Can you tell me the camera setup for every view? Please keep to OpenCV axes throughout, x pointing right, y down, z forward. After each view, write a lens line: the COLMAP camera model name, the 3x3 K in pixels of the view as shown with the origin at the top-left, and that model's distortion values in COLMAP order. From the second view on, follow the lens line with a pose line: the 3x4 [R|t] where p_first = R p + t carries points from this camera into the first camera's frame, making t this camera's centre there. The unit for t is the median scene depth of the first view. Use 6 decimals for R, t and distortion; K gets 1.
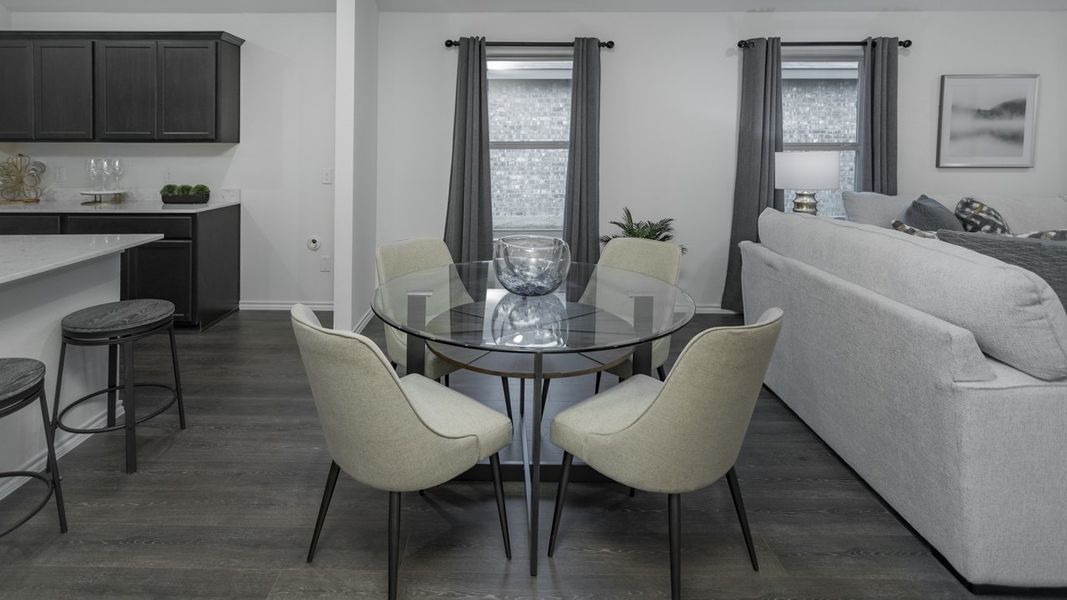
lens RADIAL K [[545.7, 0, 522.3], [0, 545.7, 158.5], [0, 0, 1]] dist [0.002775, 0.000140]
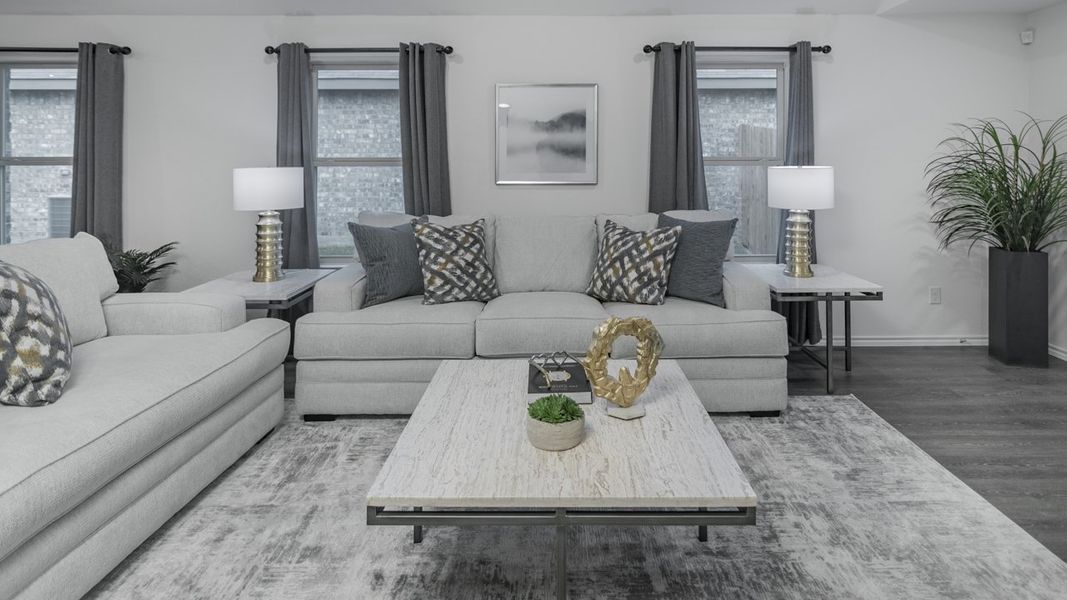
lens RADIAL K [[571.6, 0, 562.4], [0, 571.6, 158.0], [0, 0, 1]] dist [0.002233, -0.000025]
pose [[0.999865, -0.002635, 0.016210, 0.868739], [0.003054, 0.999662, -0.025831, -0.003188], [-0.016136, 0.025877, 0.999535, 0.040767]]
